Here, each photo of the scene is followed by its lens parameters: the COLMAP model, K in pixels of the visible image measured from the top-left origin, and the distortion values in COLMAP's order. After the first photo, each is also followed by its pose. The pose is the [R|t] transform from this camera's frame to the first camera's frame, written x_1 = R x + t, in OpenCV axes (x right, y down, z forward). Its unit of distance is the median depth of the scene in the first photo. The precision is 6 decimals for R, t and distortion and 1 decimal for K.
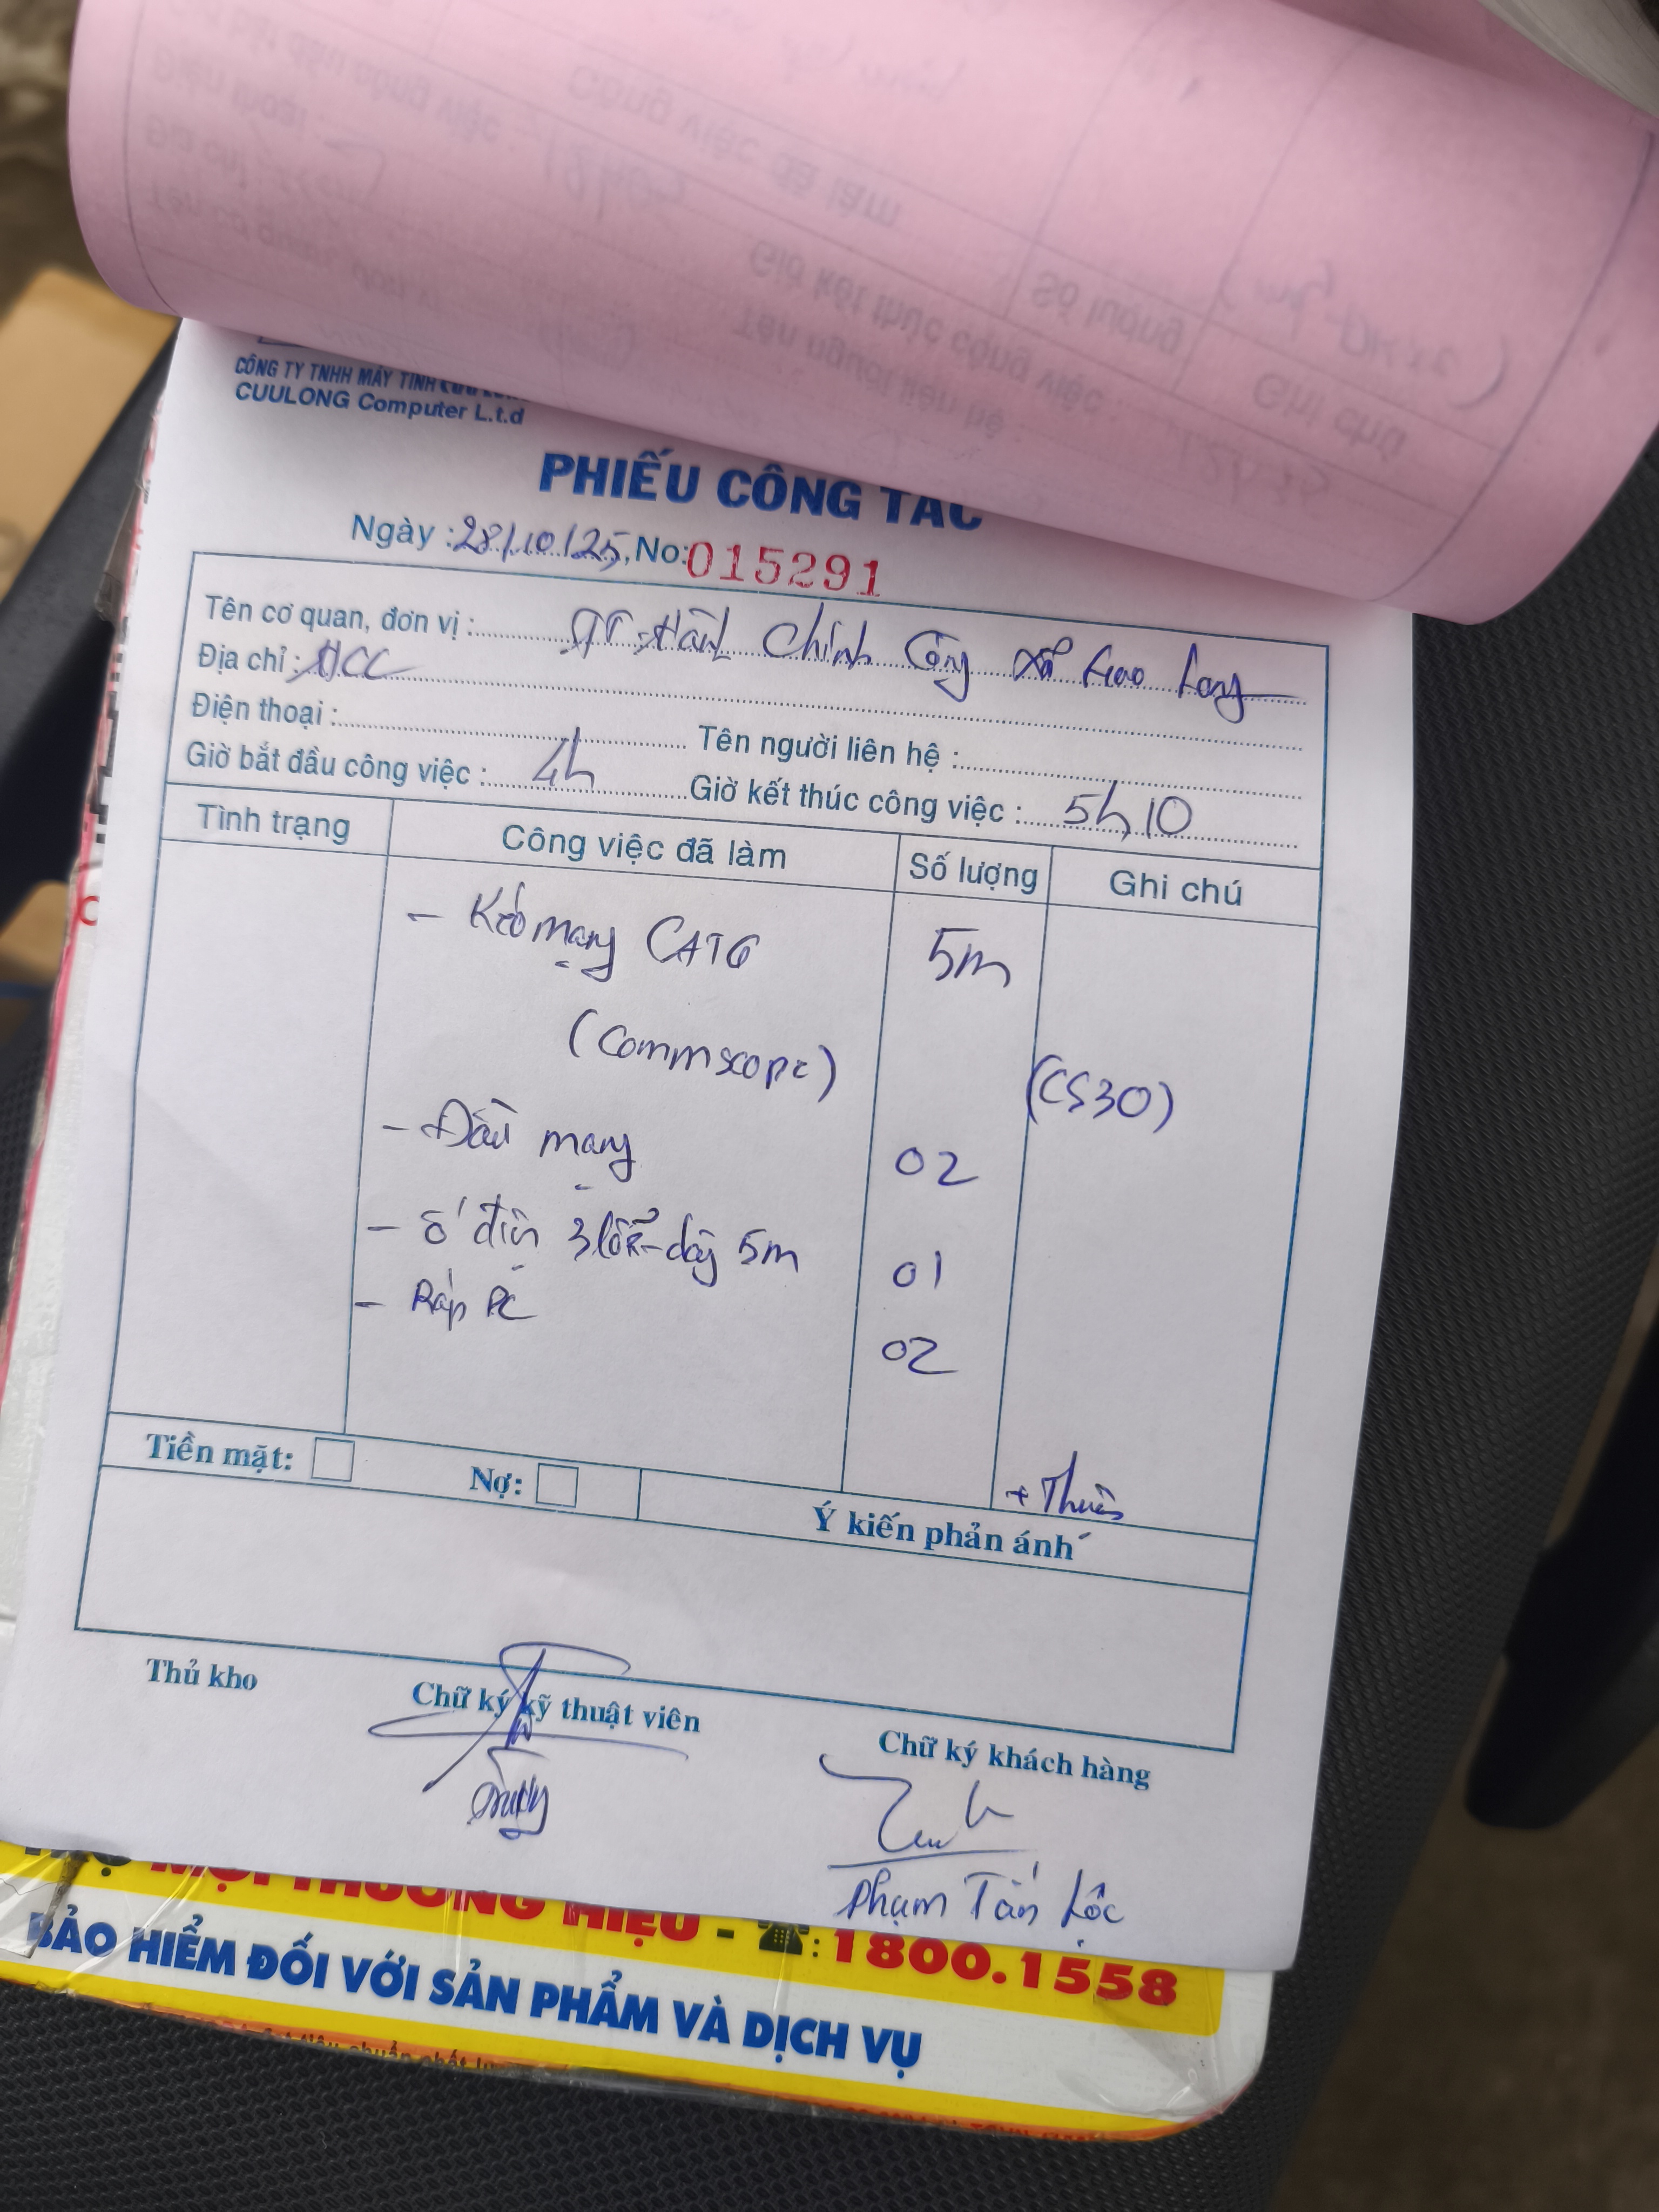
lens RADIAL K [[1513.3, 0, 843.6], [0, 1513.3, 1097.1], [0, 0, 1]] dist [-0.002269, -0.001928]
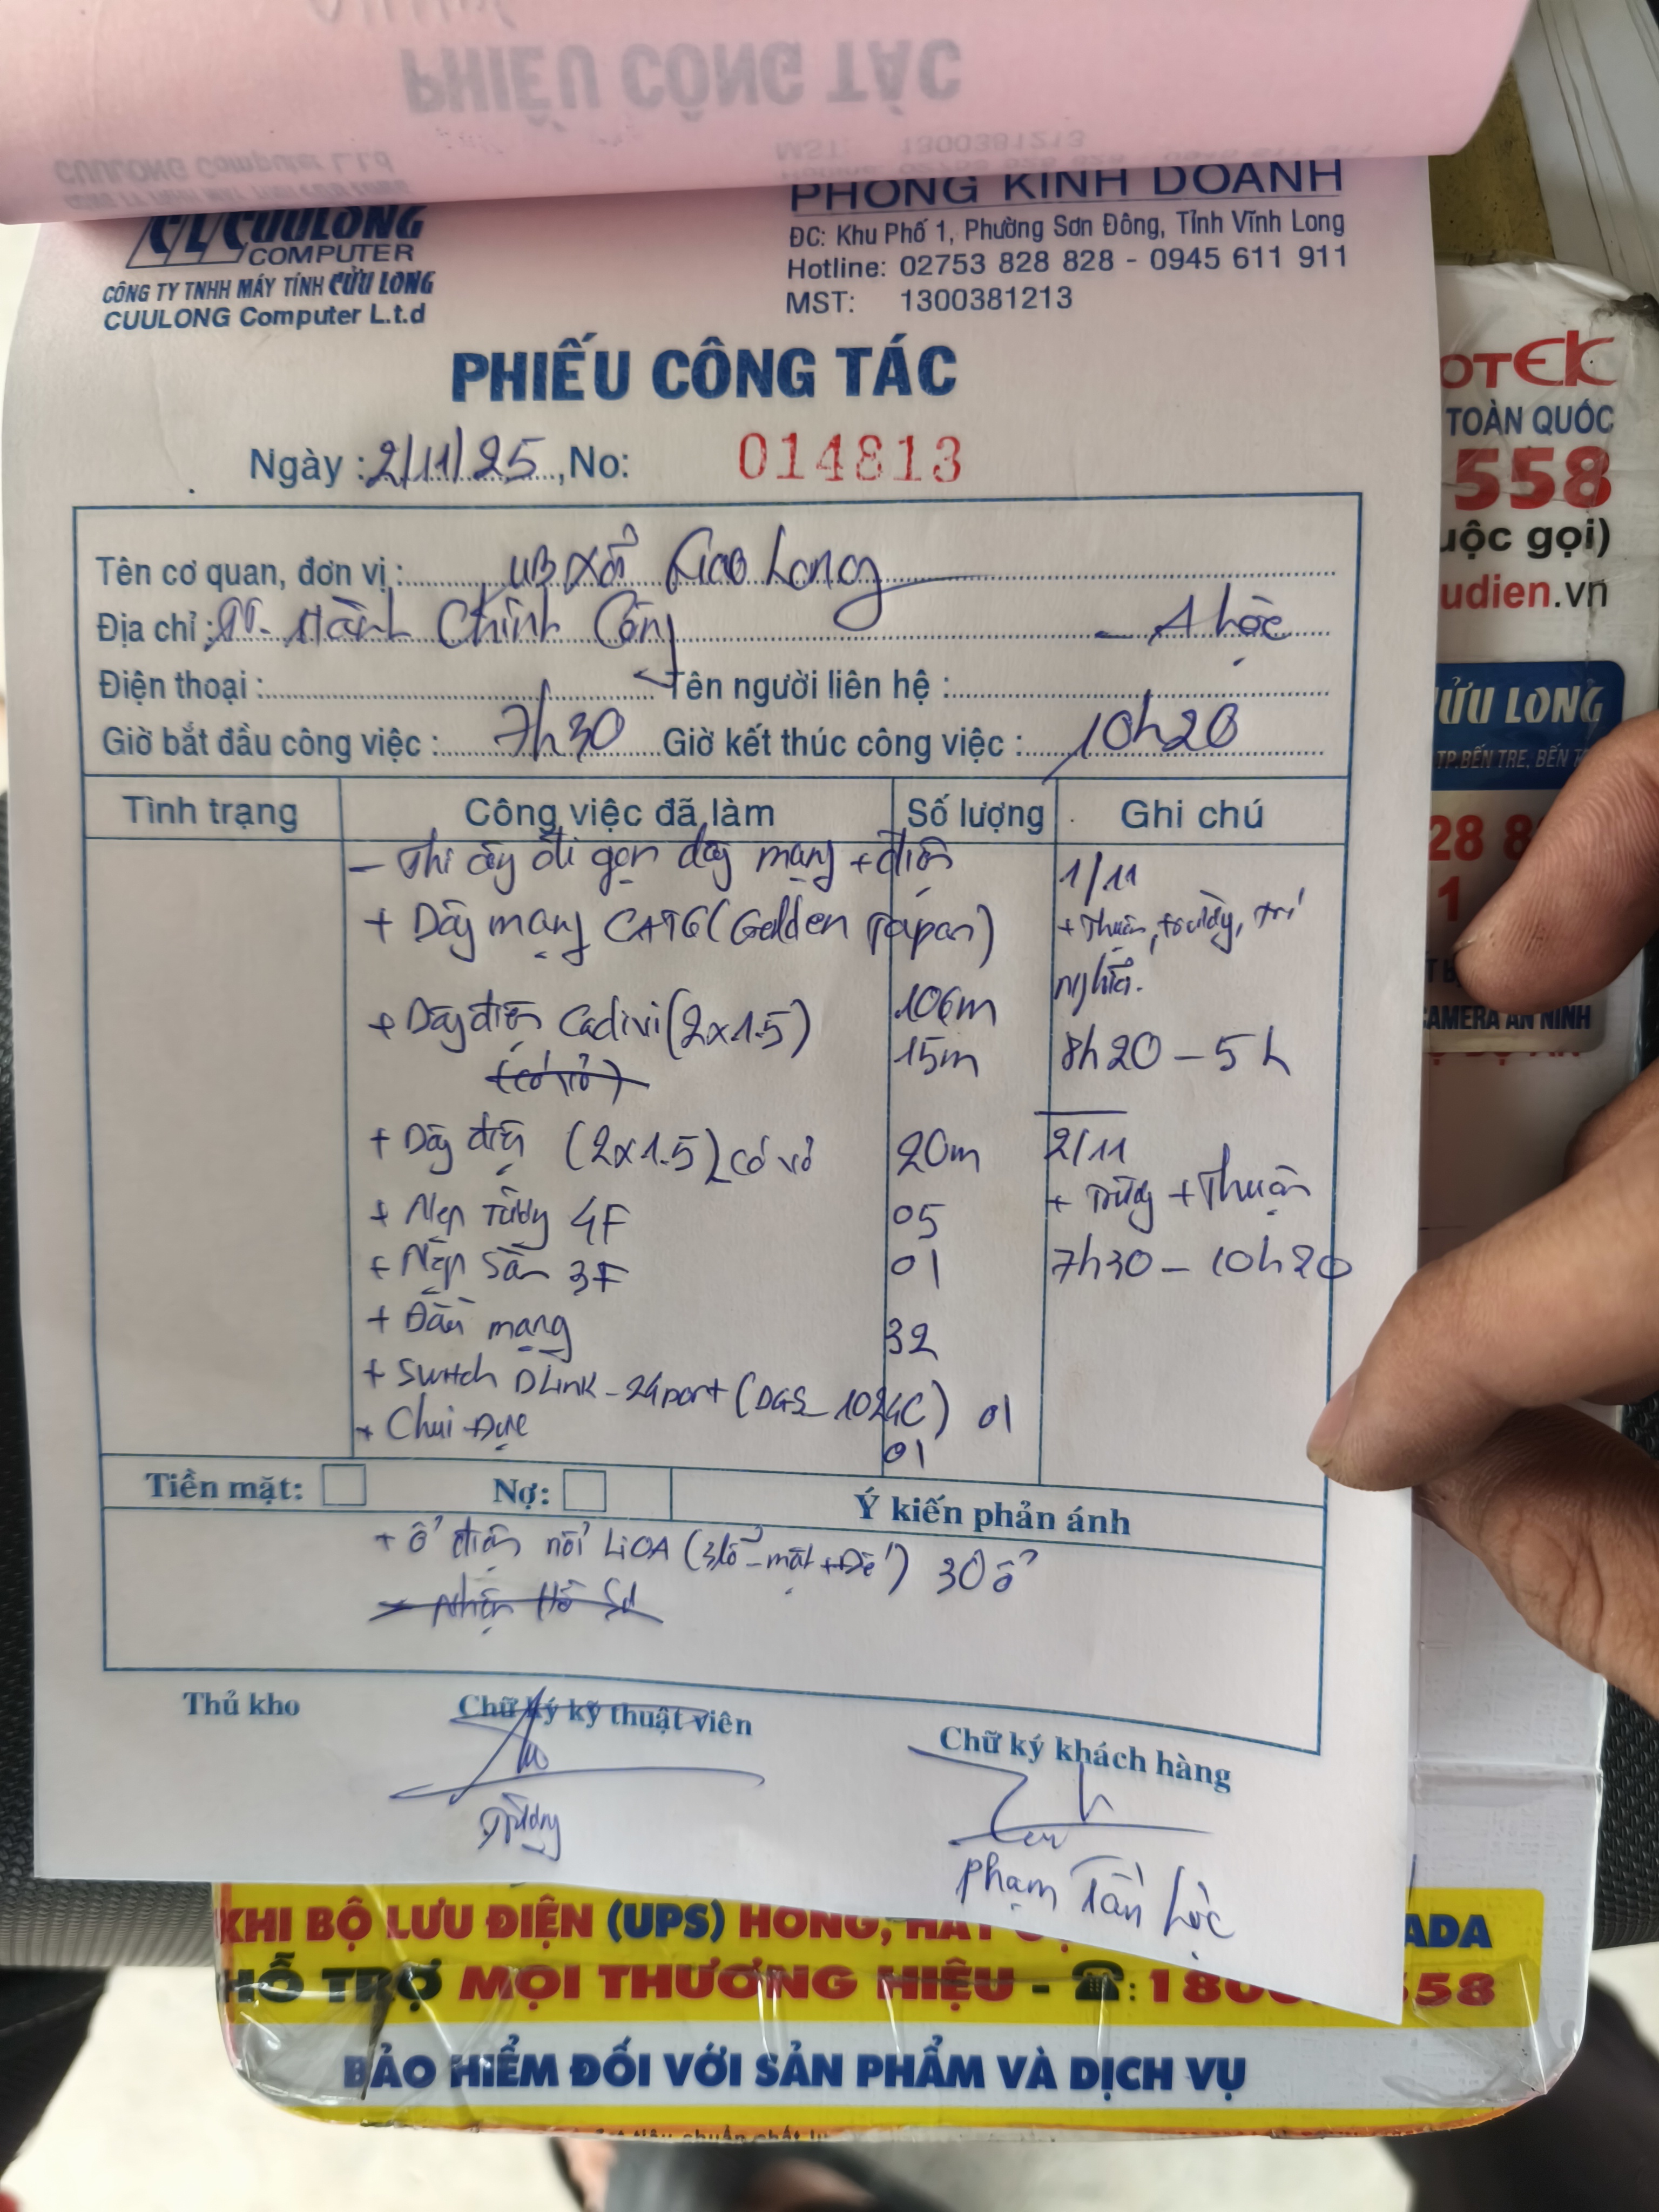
lens RADIAL K [[1499.4, 0, 826.6], [0, 1499.4, 1154.4], [0, 0, 1]] dist [-0.110281, 0.000187]
pose [[0.996889, -0.074363, -0.026134, 0.005361], [0.075703, 0.995629, 0.054693, 0.006347], [0.021953, -0.056501, 0.998161, 0.123112]]
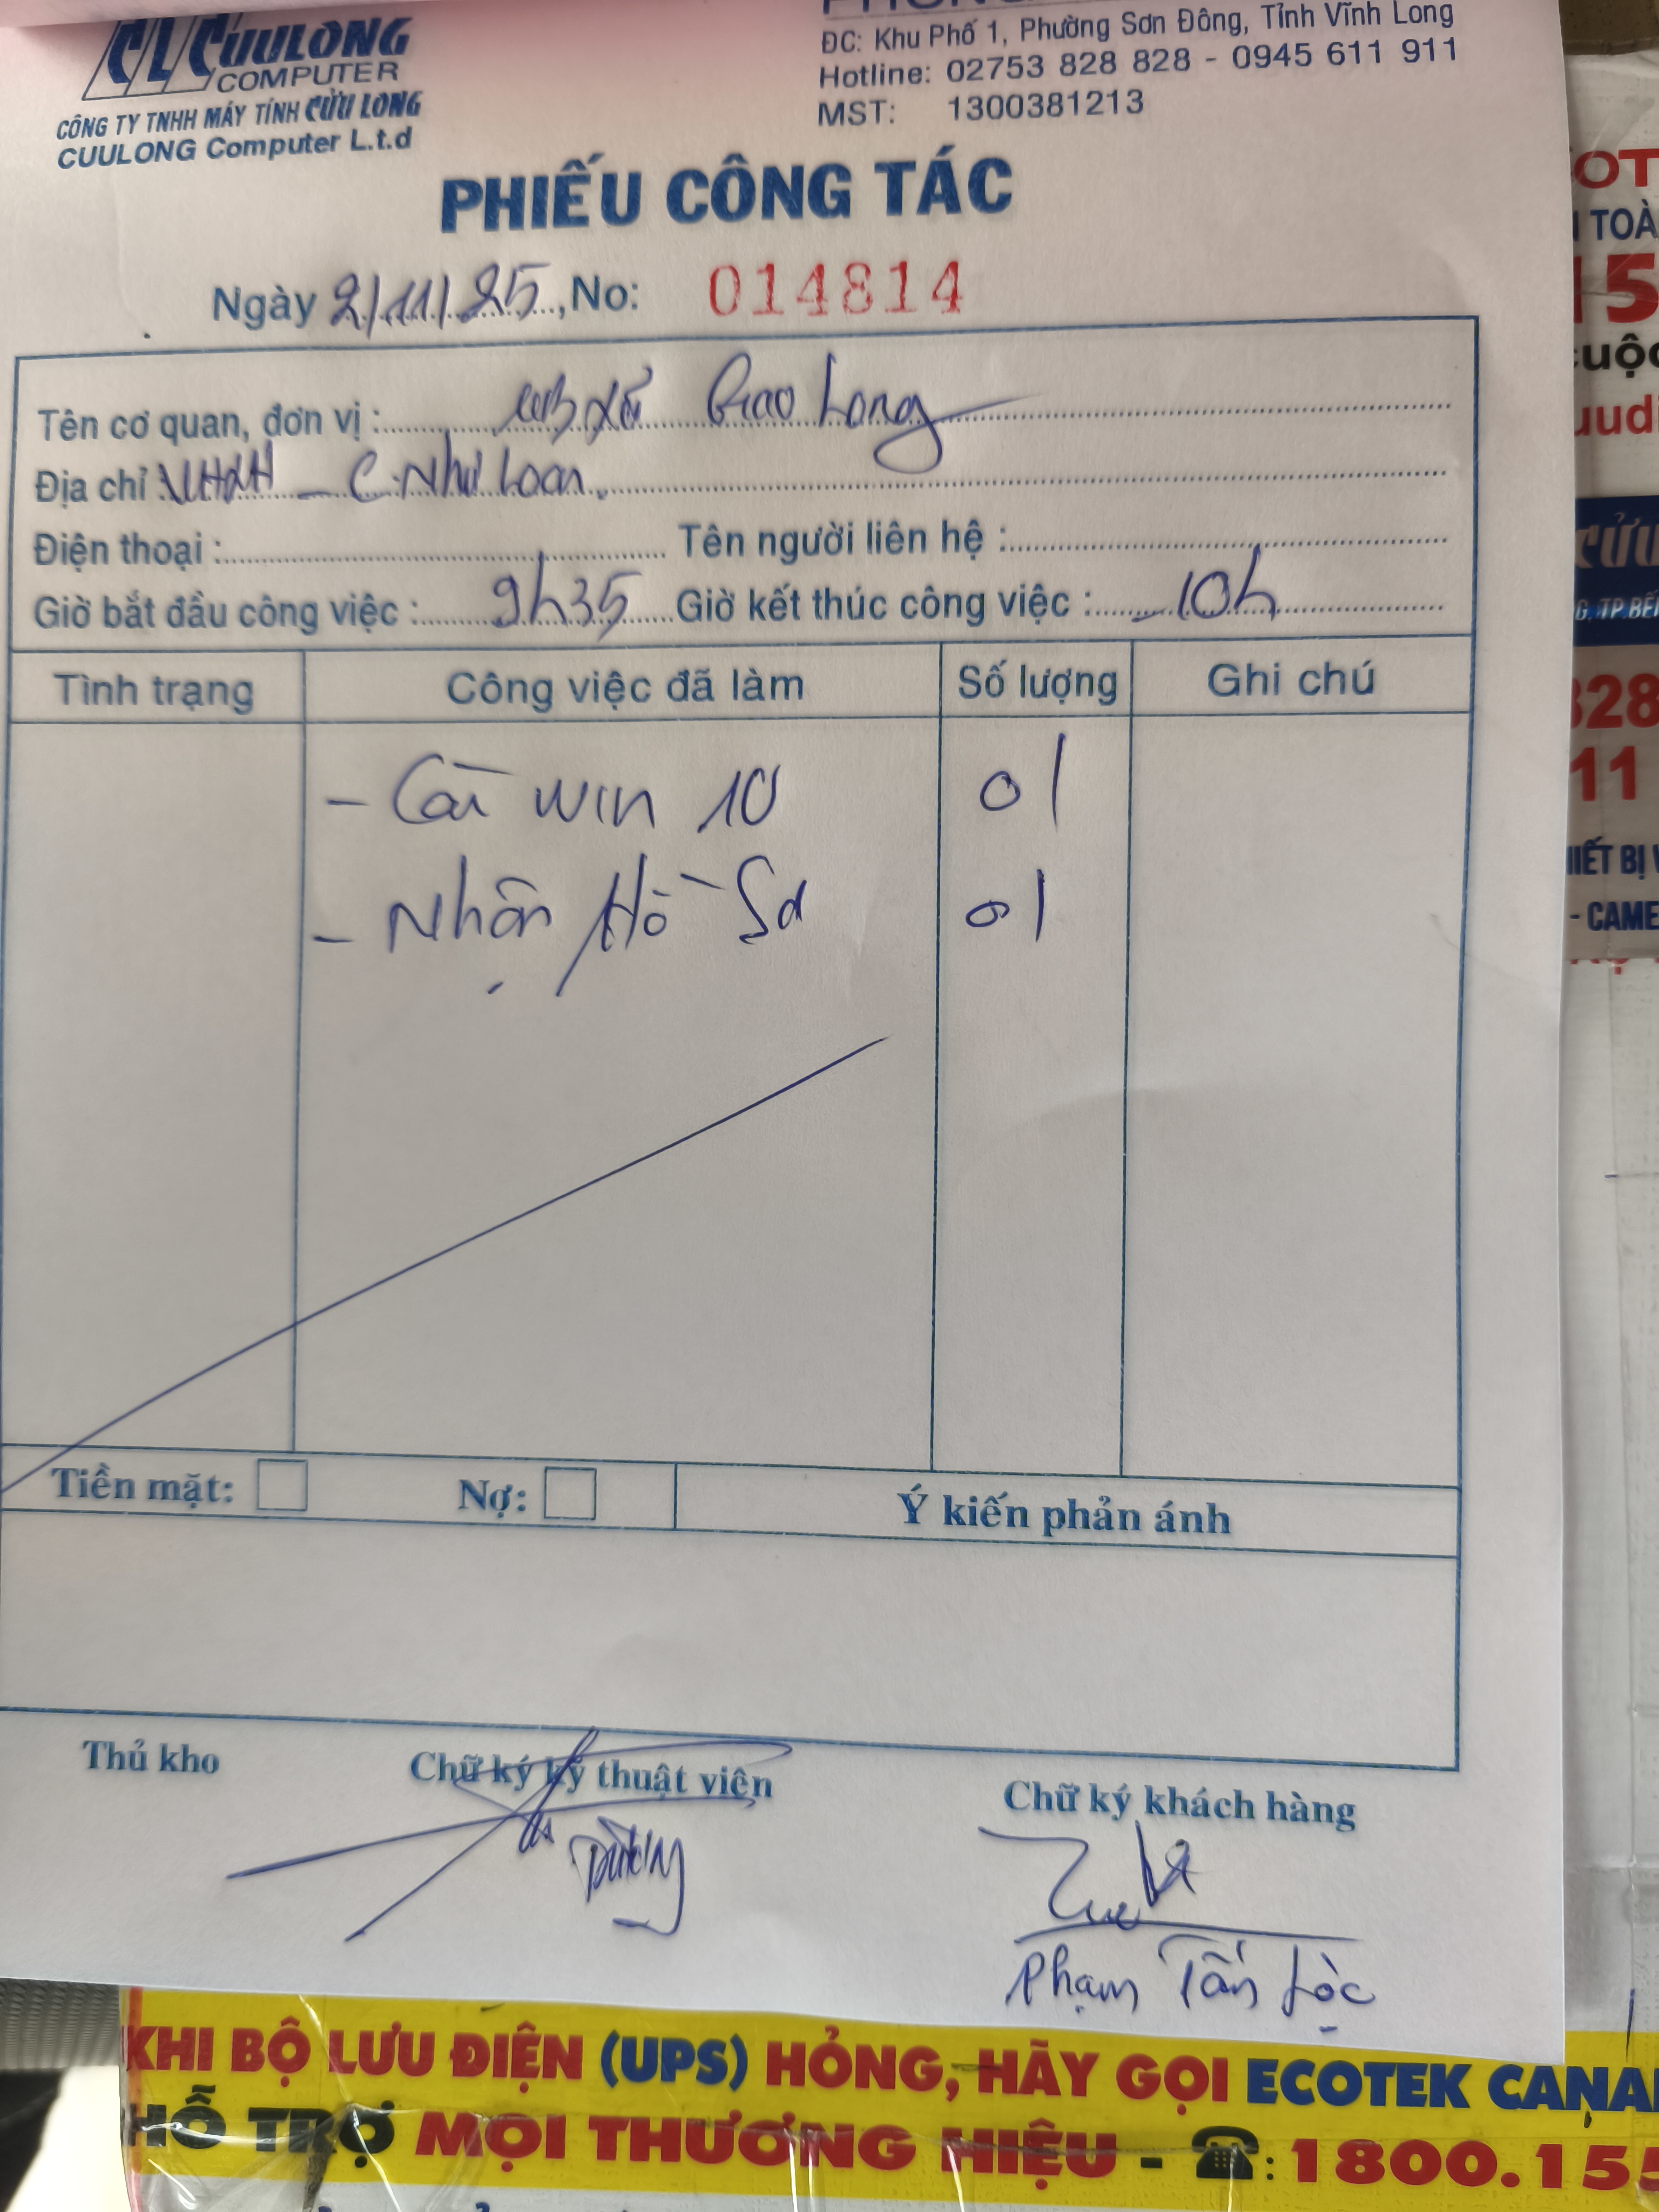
lens RADIAL K [[1638.1, 0, 825.2], [0, 1638.1, 1089.0], [0, 0, 1]] dist [-0.119984, -0.003493]
pose [[0.995468, -0.078815, -0.053213, 0.003673], [0.081966, 0.994834, 0.059894, 0.006174], [0.048218, -0.063985, 0.996785, 0.165311]]
